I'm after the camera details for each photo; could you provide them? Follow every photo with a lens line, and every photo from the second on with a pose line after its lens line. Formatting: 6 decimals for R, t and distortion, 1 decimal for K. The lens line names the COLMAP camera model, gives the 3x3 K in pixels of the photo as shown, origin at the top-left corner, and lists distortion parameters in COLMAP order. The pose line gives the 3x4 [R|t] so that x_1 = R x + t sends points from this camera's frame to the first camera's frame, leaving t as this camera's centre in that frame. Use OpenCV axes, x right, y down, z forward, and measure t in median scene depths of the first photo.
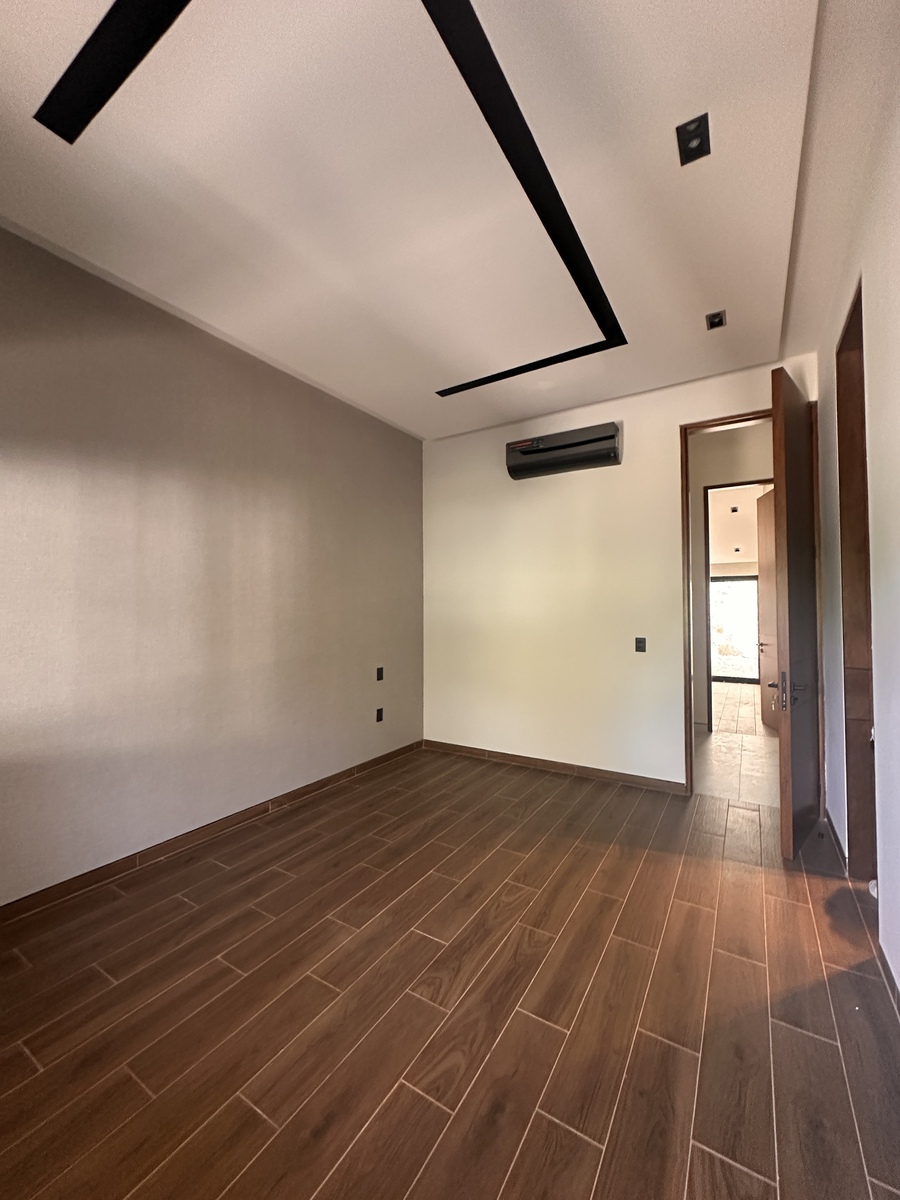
lens RADIAL K [[479.8, 0, 451.4], [0, 479.8, 596.3], [0, 0, 1]] dist [-0.004278, 0.001713]
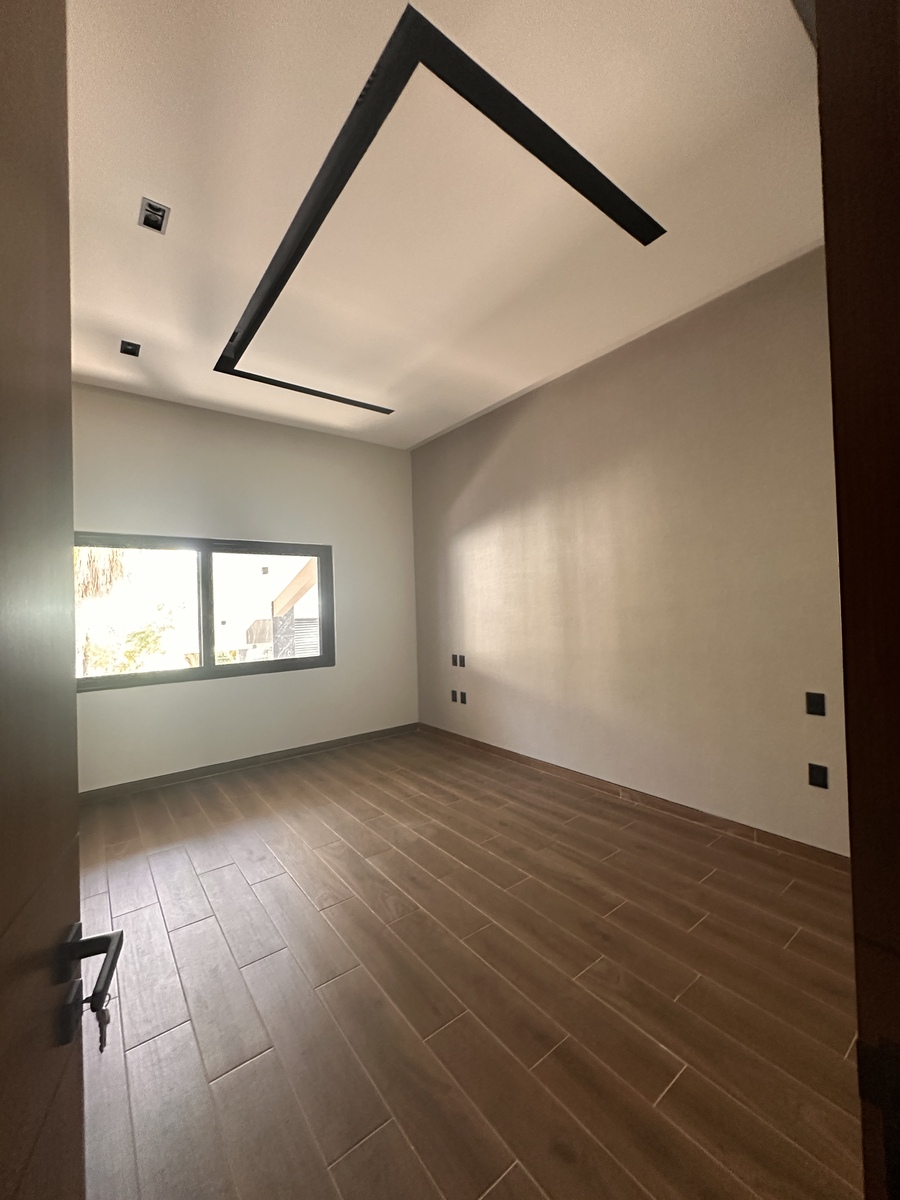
lens RADIAL K [[479.8, 0, 447.2], [0, 479.8, 602.7], [0, 0, 1]] dist [-0.004278, 0.001713]
pose [[-0.352749, 0.008566, -0.935679, 0.860038], [0.055668, 0.998379, -0.011847, 0.042722], [0.934061, -0.056267, -0.352654, 1.301681]]
